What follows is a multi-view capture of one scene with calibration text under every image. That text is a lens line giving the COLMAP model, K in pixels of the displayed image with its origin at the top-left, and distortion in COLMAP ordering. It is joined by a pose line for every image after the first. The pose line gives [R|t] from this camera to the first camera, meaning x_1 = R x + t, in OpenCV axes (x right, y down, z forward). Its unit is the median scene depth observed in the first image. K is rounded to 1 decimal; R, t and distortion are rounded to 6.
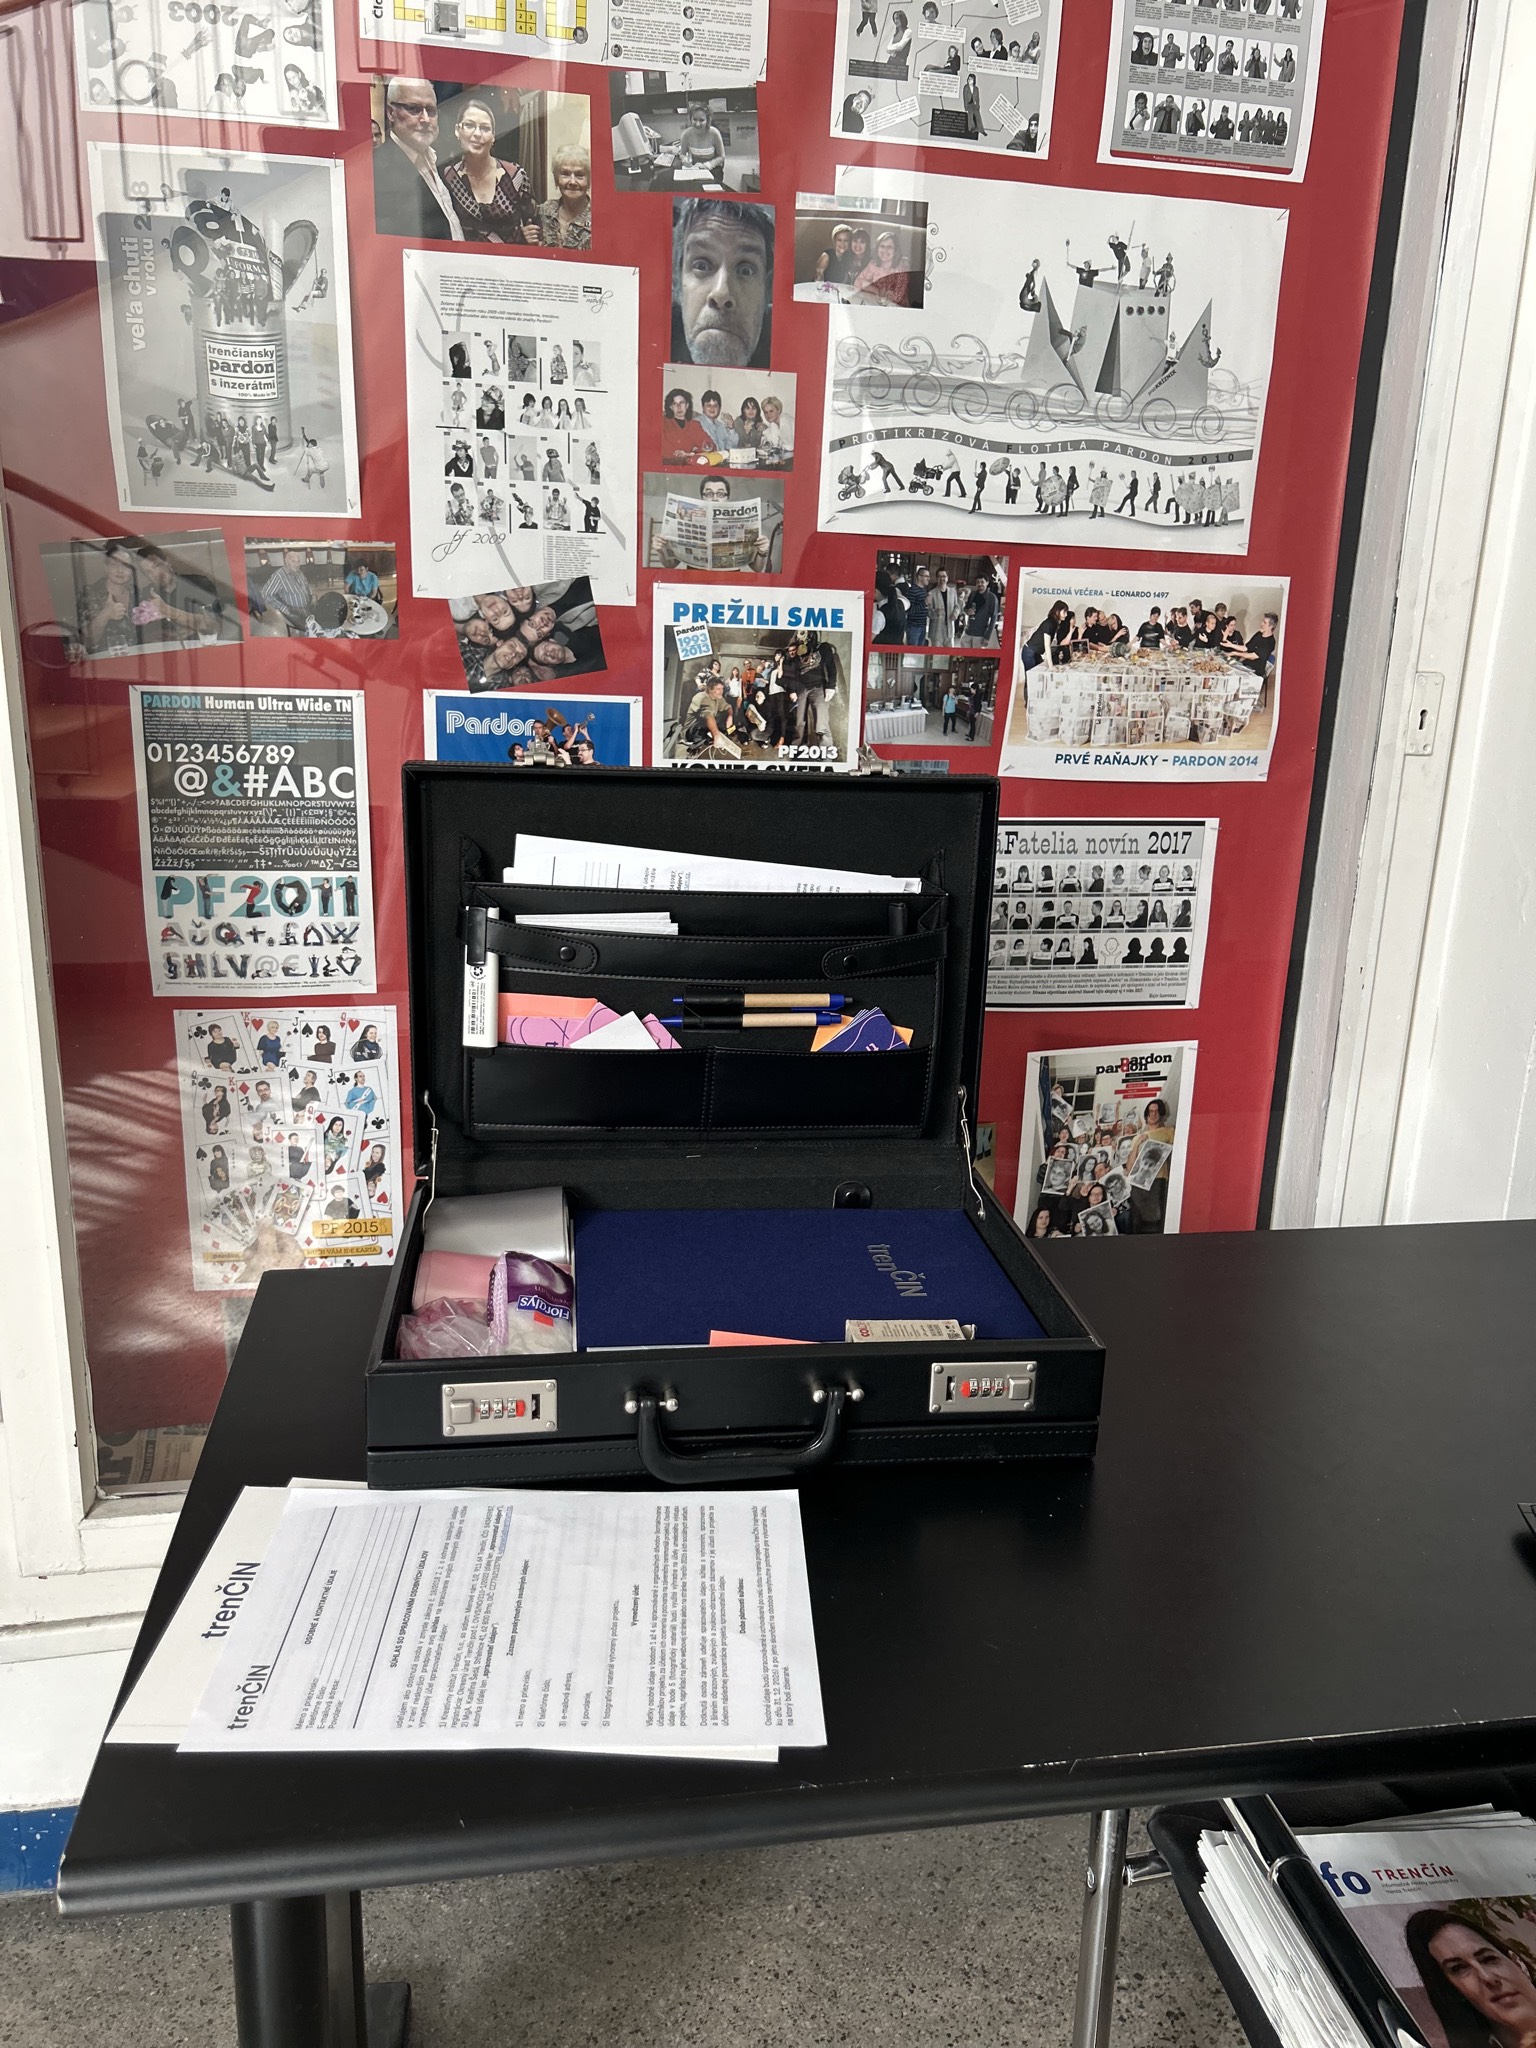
lens RADIAL K [[1532.9, 0, 760.6], [0, 1532.9, 1028.1], [0, 0, 1]] dist [0.051245, -0.057816]
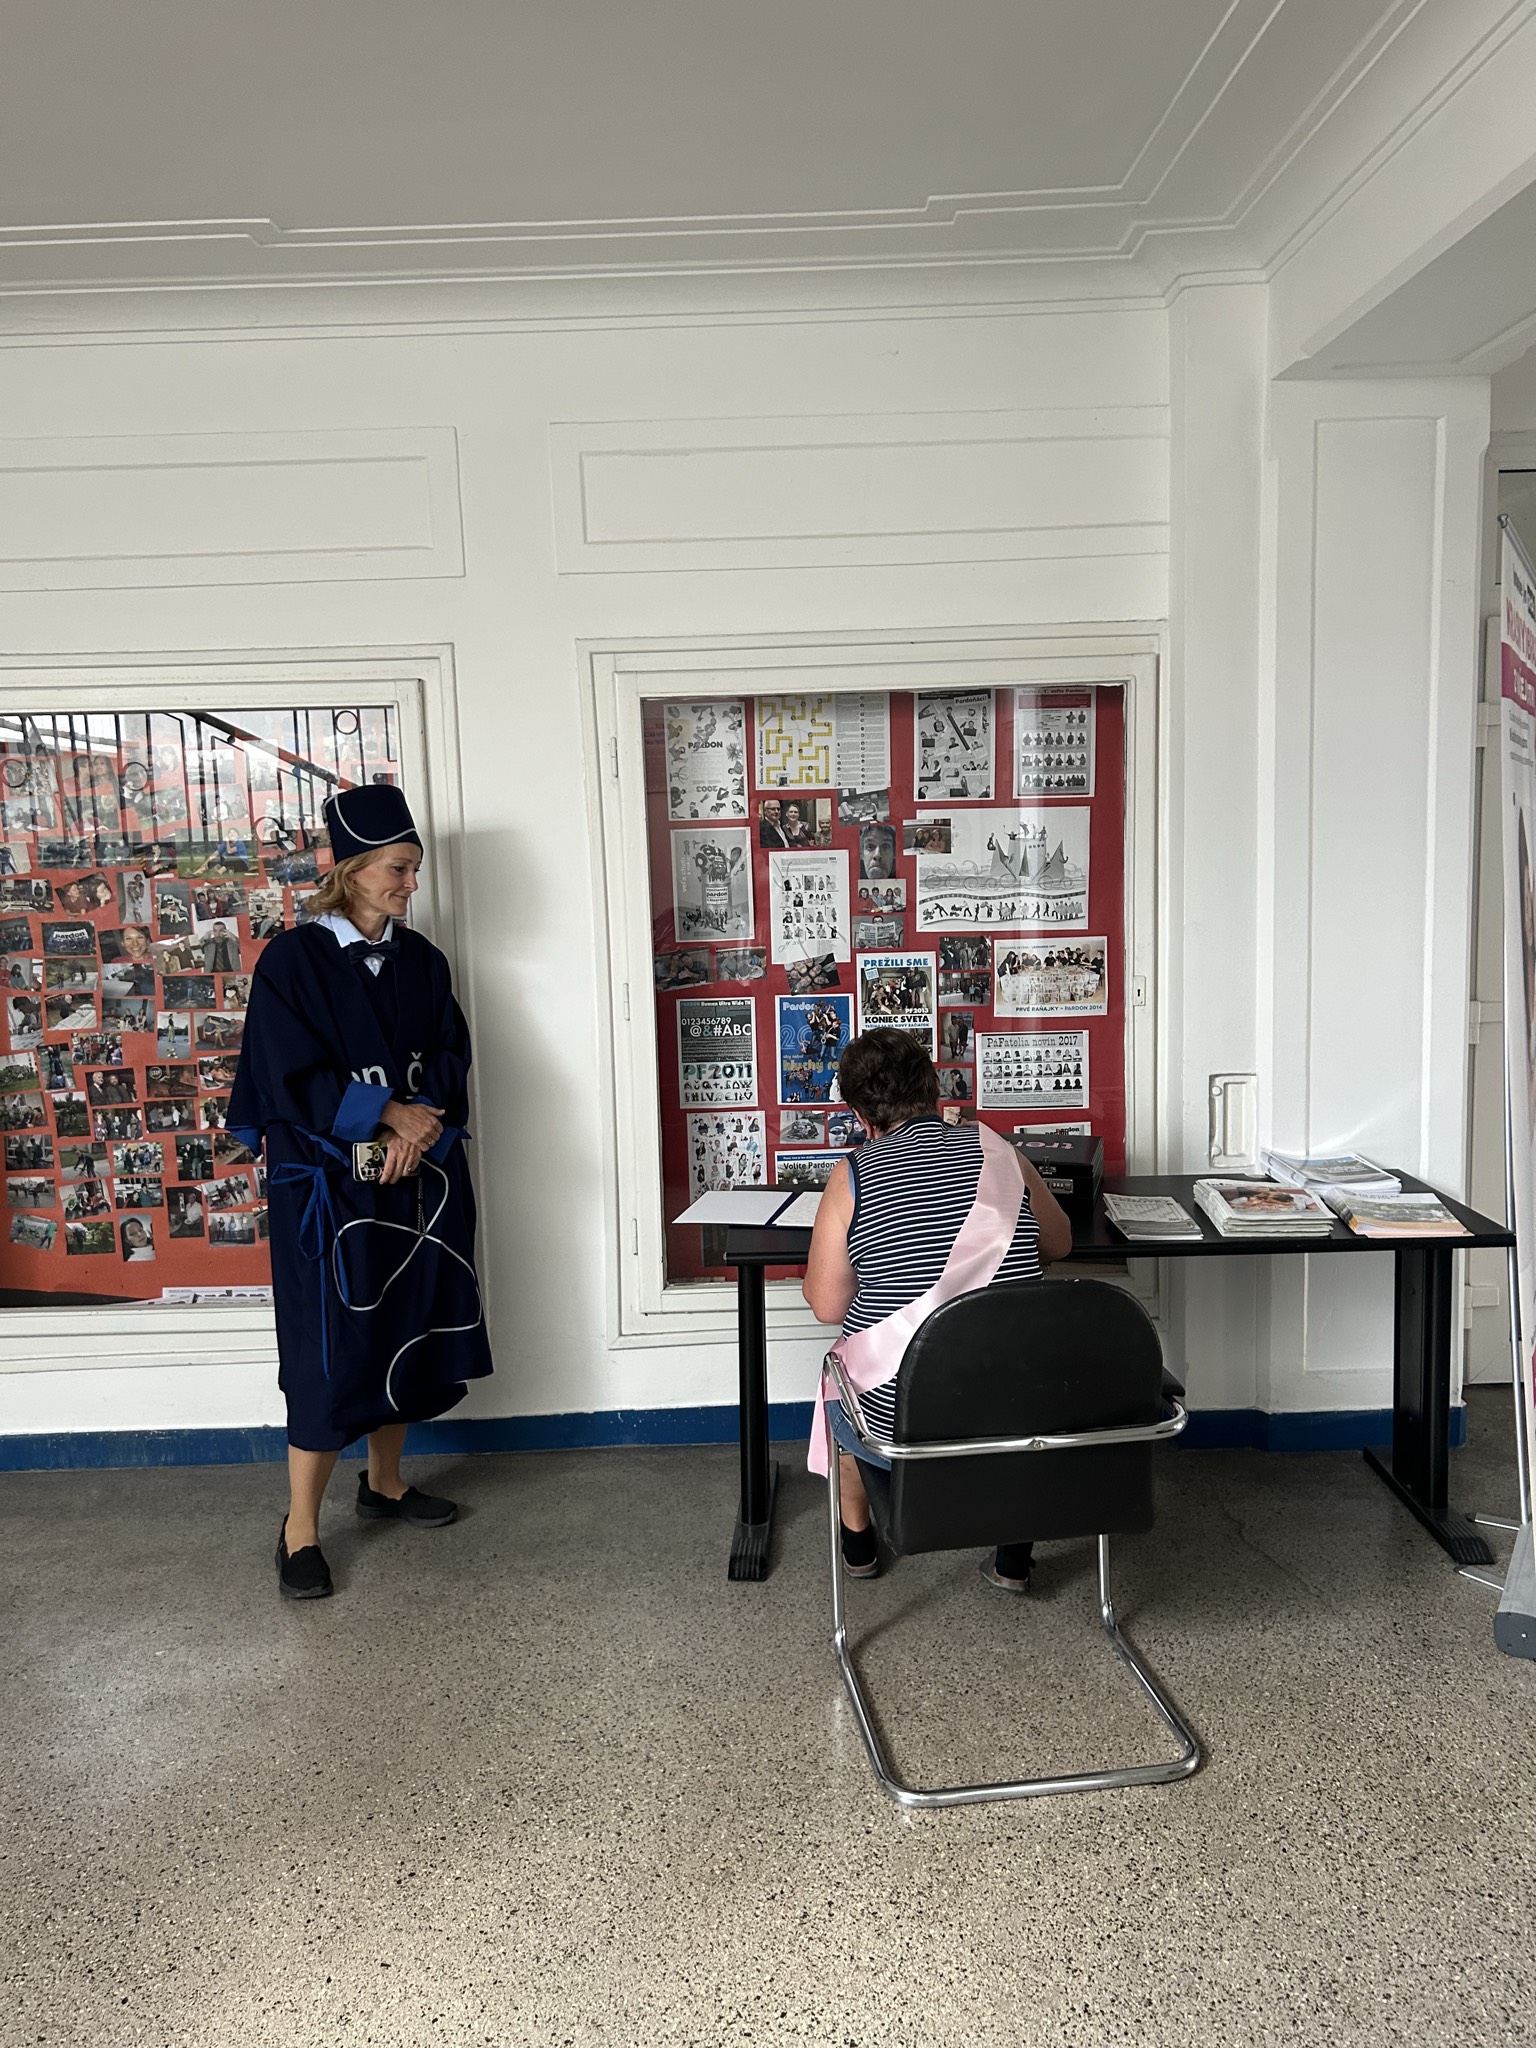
lens RADIAL K [[1532.9, 0, 763.4], [0, 1532.9, 1034.1], [0, 0, 1]] dist [0.051245, -0.057816]
pose [[0.984106, -0.035791, -0.173939, 0.239667], [0.011401, 0.990192, -0.139246, 0.234832], [0.177217, 0.135050, 0.974862, -1.693654]]
